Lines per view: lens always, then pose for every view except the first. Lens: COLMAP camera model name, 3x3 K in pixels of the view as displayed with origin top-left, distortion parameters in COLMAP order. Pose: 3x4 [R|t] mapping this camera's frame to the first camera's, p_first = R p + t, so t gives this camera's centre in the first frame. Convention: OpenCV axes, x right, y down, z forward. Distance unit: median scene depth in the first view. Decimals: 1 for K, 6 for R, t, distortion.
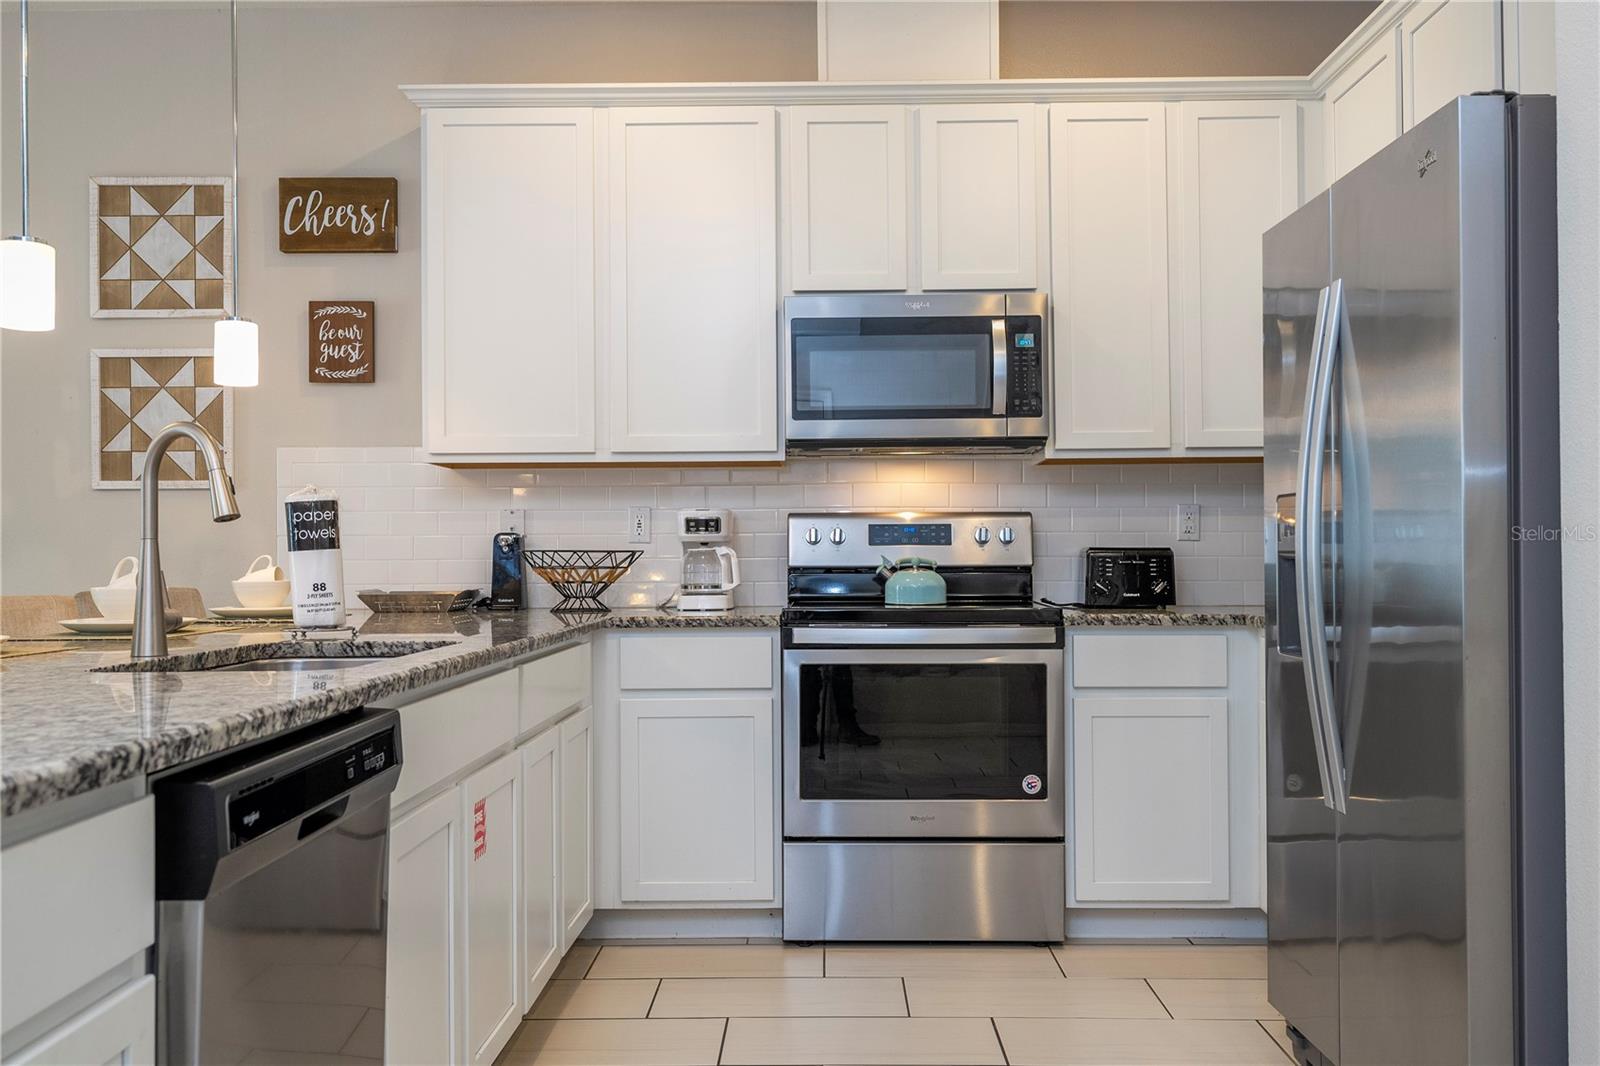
lens RADIAL K [[1431.6, 0, 800.0], [0, 1431.6, 533.0], [0, 0, 1]] dist [0.009029, -0.003817]
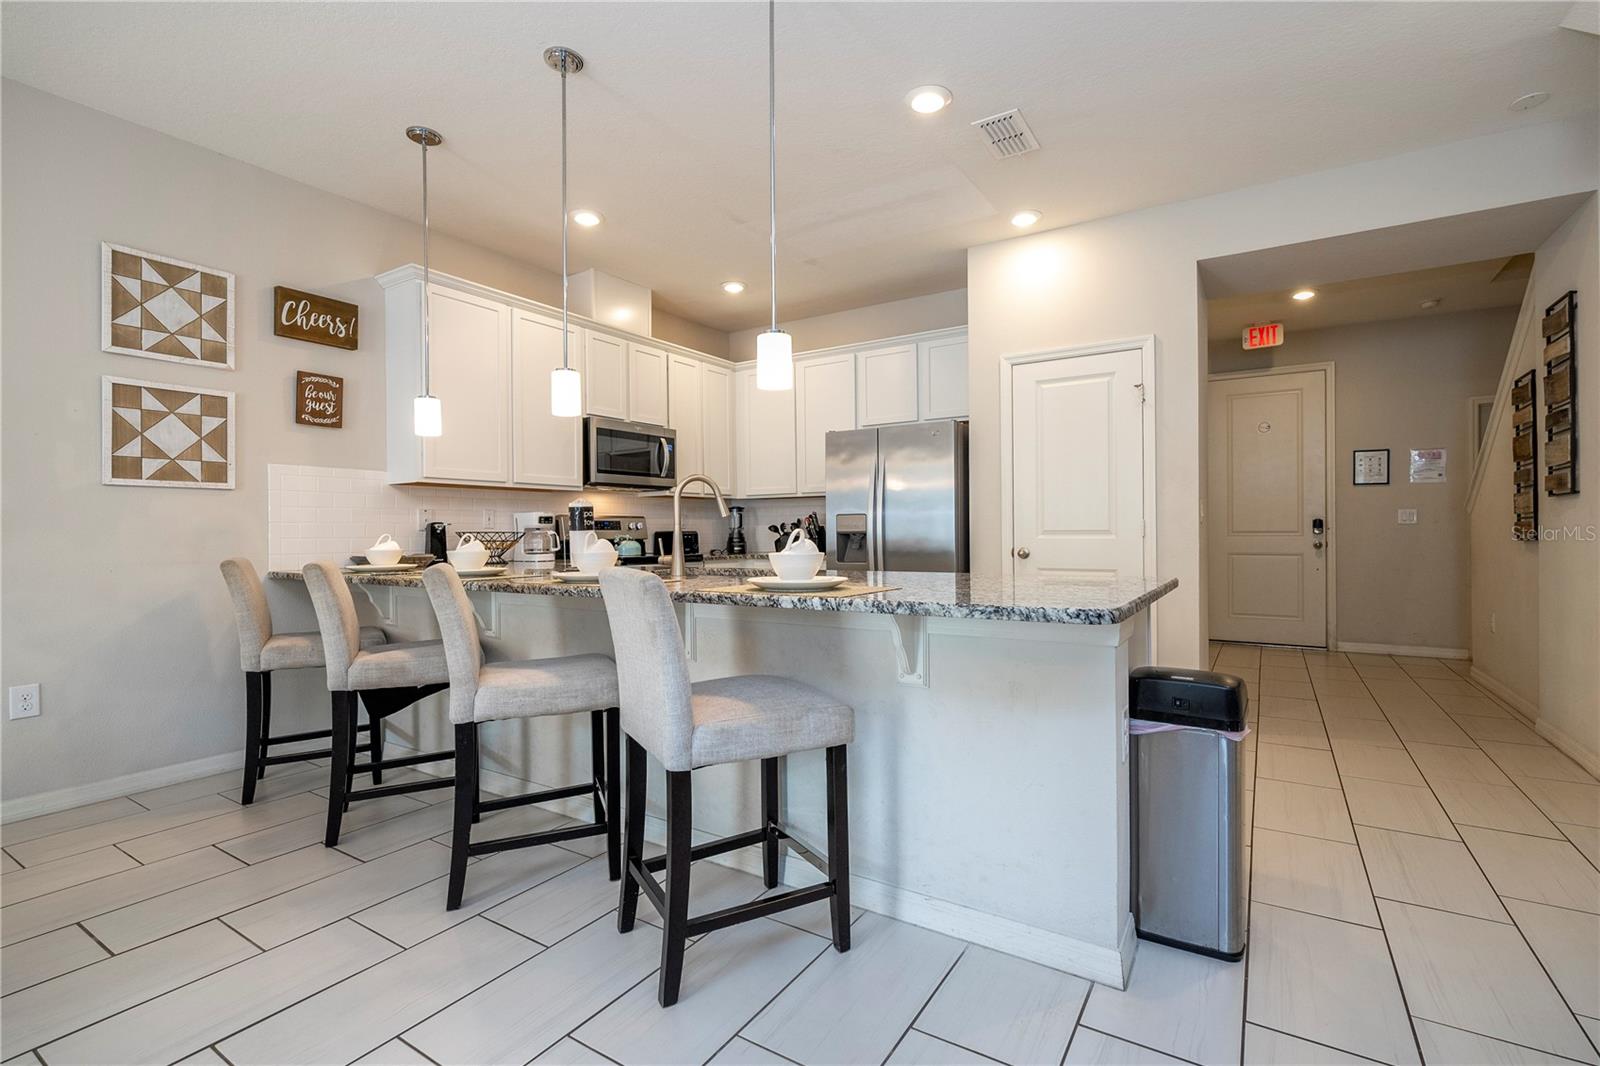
lens RADIAL K [[732.6, 0, 811.9], [0, 732.6, 530.9], [0, 0, 1]] dist [-0.001696, 0.001470]
pose [[0.517158, 0.002742, 0.855885, -0.743180], [-0.005116, 0.999987, -0.000113, 0.008137], [-0.855875, -0.004321, 0.517165, 0.120298]]
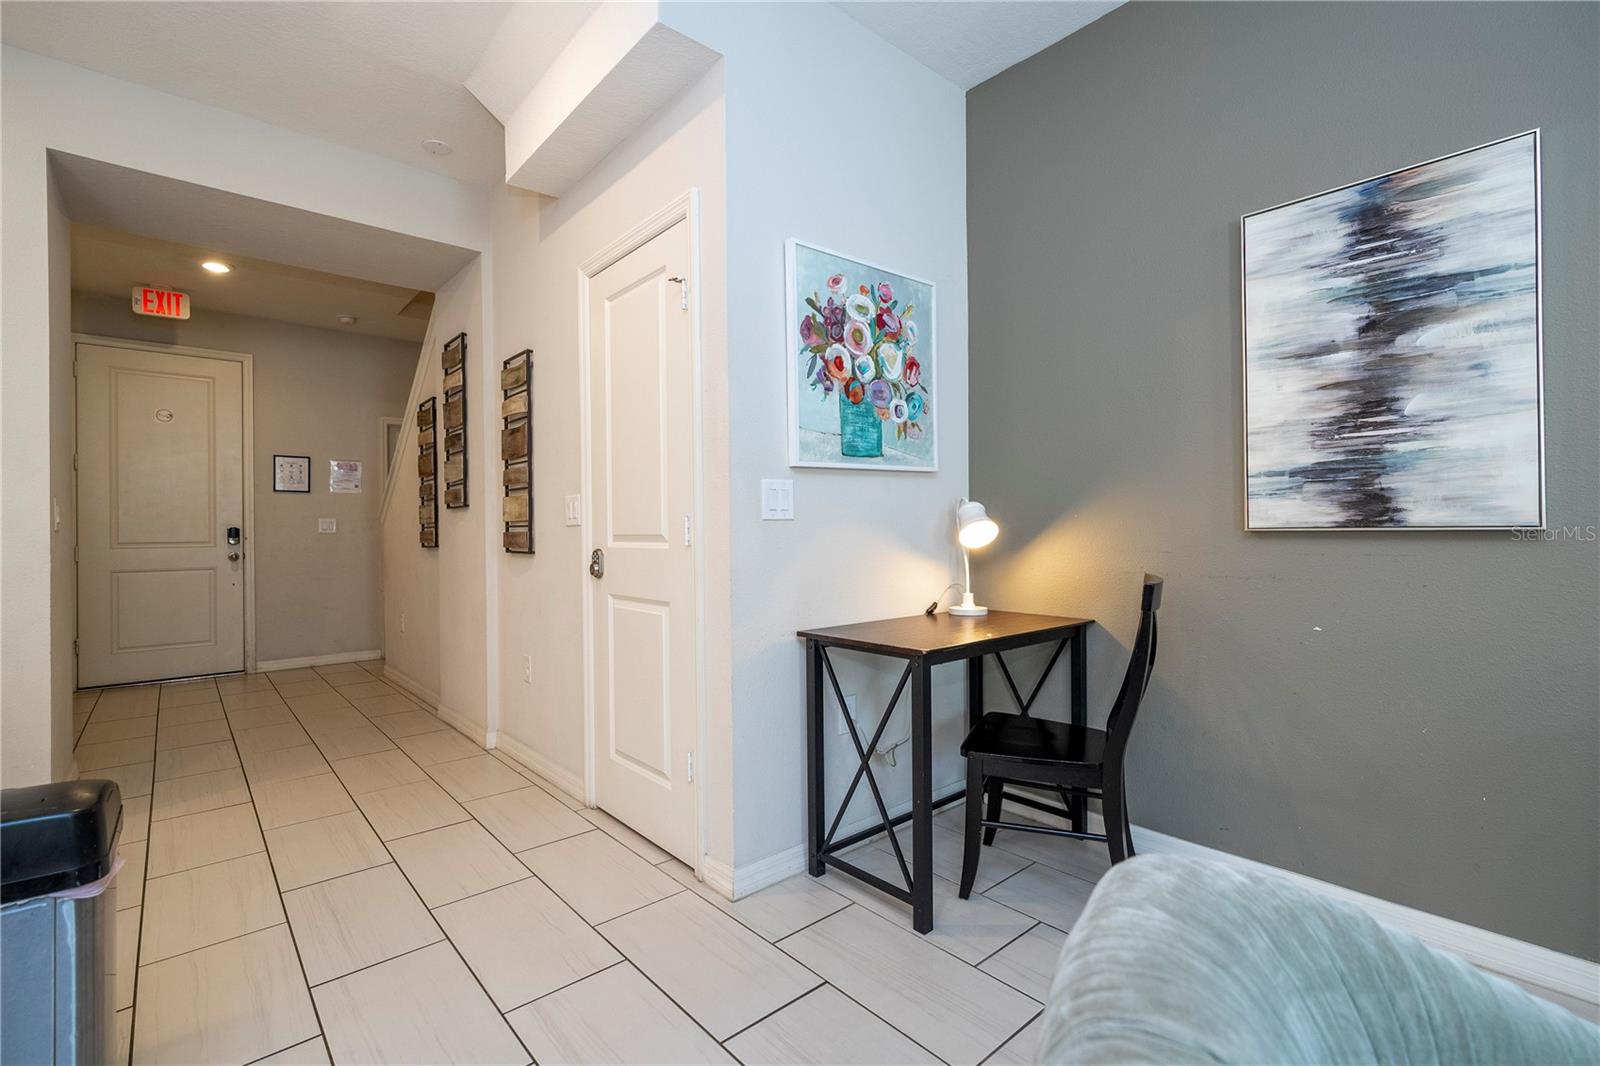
lens RADIAL K [[718.1, 0, 809.6], [0, 718.1, 529.4], [0, 0, 1]] dist [-0.001127, -0.000095]
pose [[-0.672723, 0.015320, 0.739736, -0.605274], [0.008436, 0.999879, -0.013036, 0.007455], [-0.739846, -0.002530, -0.672771, 0.112815]]
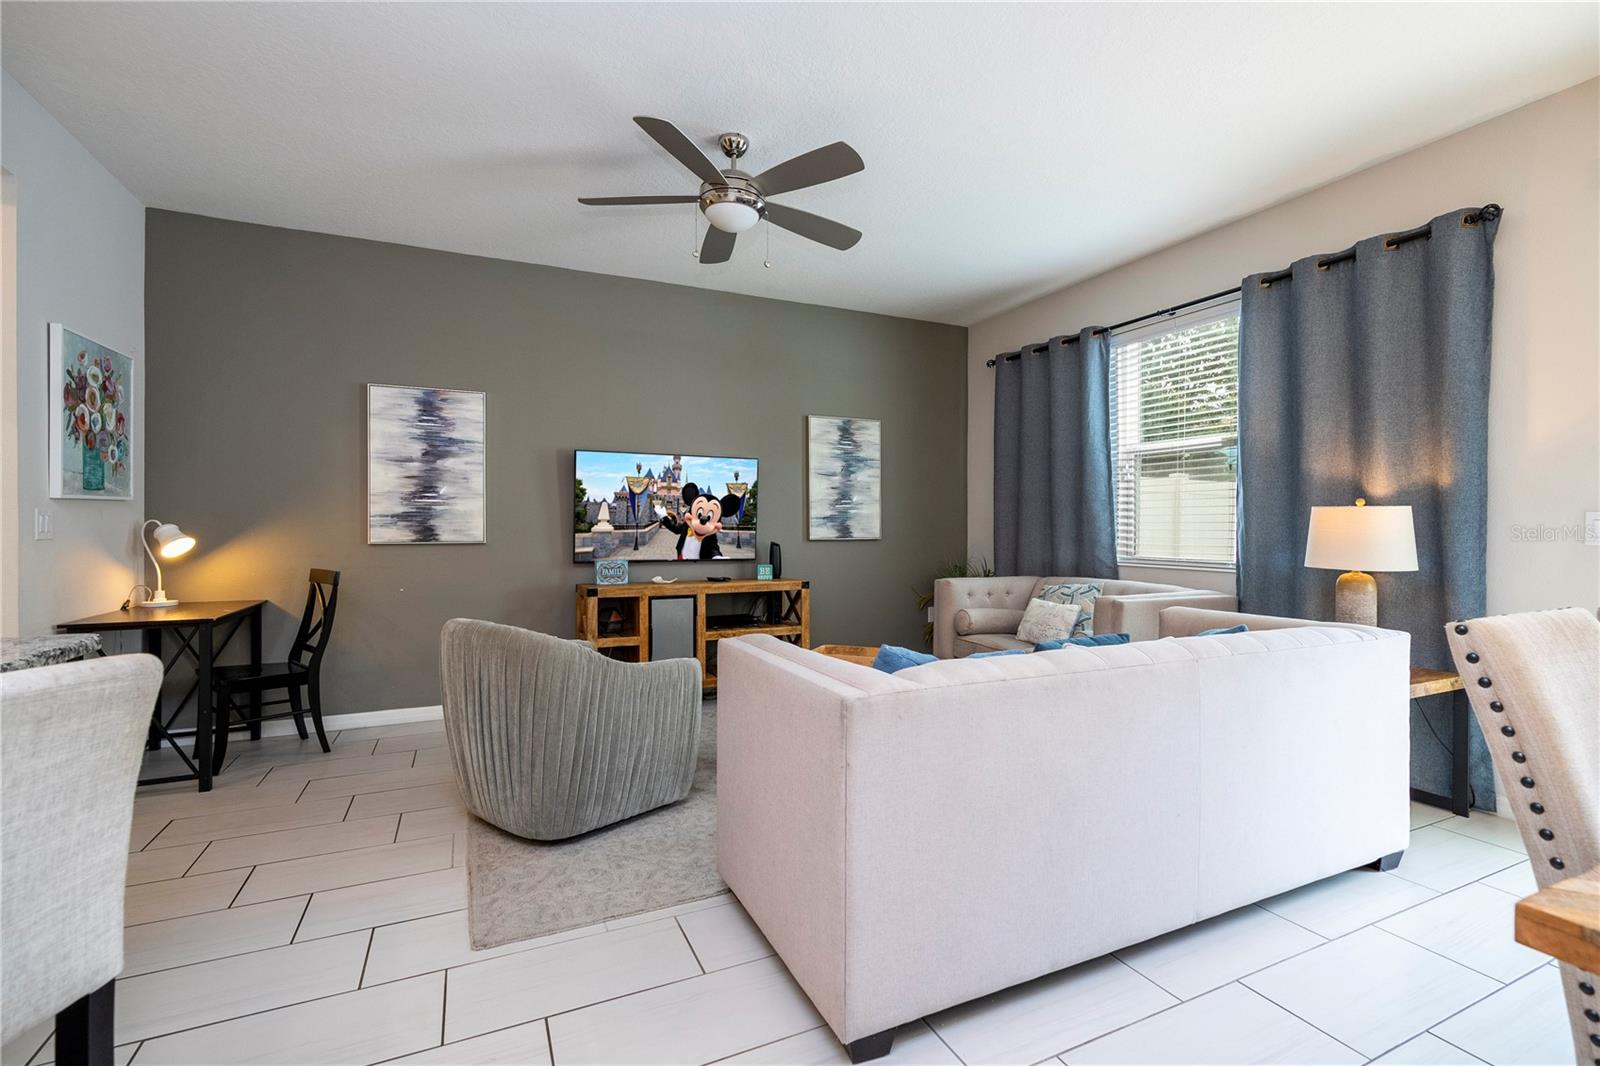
lens RADIAL K [[721.4, 0, 814.8], [0, 721.4, 527.2], [0, 0, 1]] dist [-0.002125, 0.001698]
pose [[-0.896875, 0.007541, -0.442220, -0.554412], [0.010731, 0.999931, -0.004713, -0.006597], [0.442154, -0.008972, -0.896894, 0.678766]]
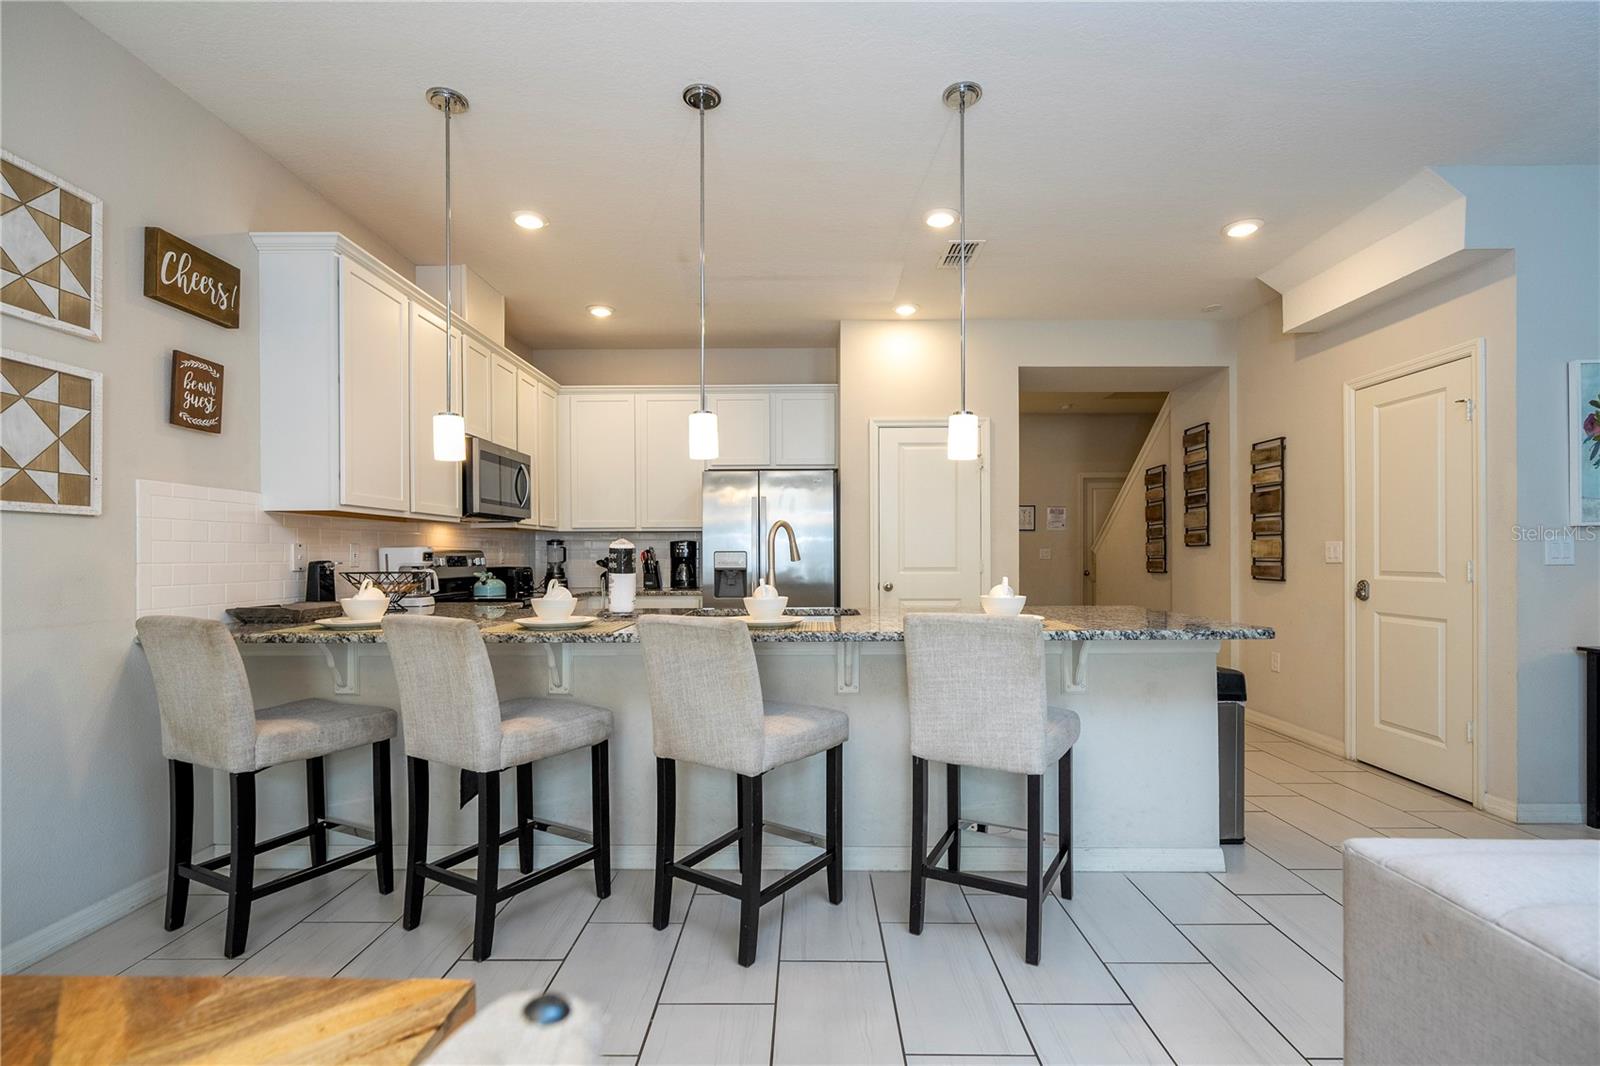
lens RADIAL K [[735.7, 0, 804.2], [0, 735.7, 554.5], [0, 0, 1]] dist [-0.000868, 0.000542]
pose [[-0.010363, 0.007758, 0.999916, -0.925774], [-0.007984, 0.999937, -0.007841, -0.004468], [-0.999914, -0.008064, -0.010300, 0.532152]]
